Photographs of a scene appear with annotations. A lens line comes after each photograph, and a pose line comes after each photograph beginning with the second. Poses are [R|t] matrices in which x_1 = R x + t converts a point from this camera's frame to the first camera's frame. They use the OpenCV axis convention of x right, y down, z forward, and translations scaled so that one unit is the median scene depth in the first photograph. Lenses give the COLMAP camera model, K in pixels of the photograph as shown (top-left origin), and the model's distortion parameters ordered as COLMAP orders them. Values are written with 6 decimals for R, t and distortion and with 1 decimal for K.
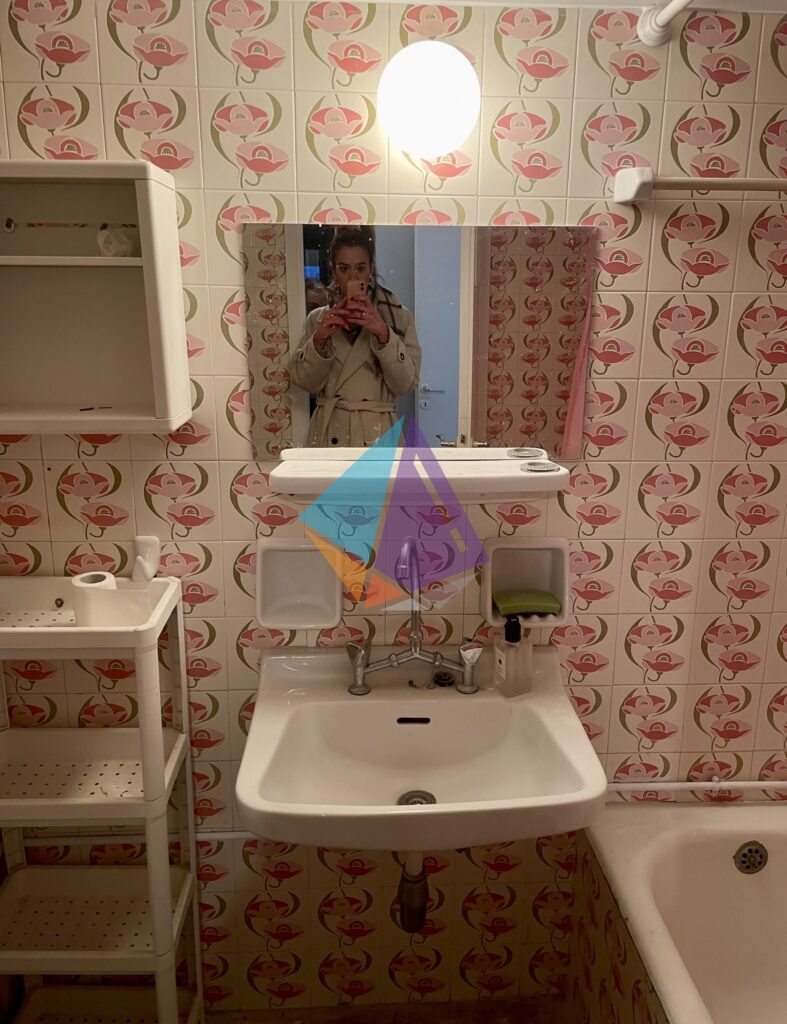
lens RADIAL K [[849.3, 0, 393.6], [0, 849.3, 508.4], [0, 0, 1]] dist [0.088953, -0.026939]
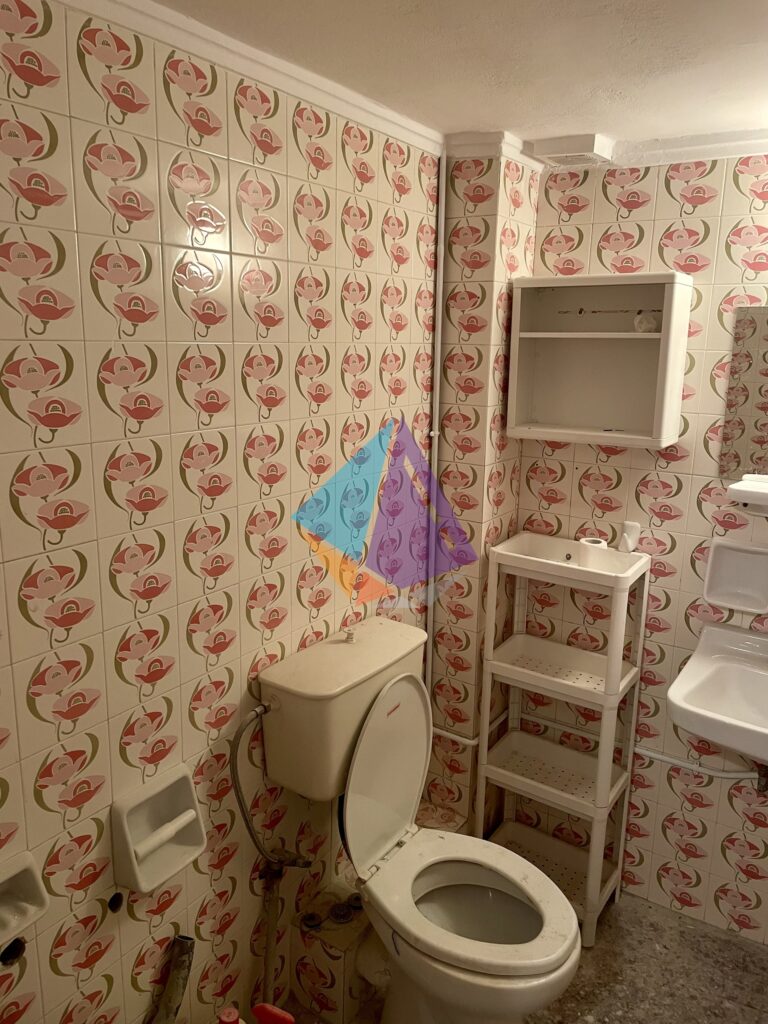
lens RADIAL K [[815.0, 0, 385.0], [0, 815.0, 512.1], [0, 0, 1]] dist [0.012590, -0.014432]
pose [[0.829470, 0.132241, -0.542671, 0.106939], [-0.161602, 0.986834, -0.006531, 0.092445], [0.534663, 0.093114, 0.839920, -0.369778]]
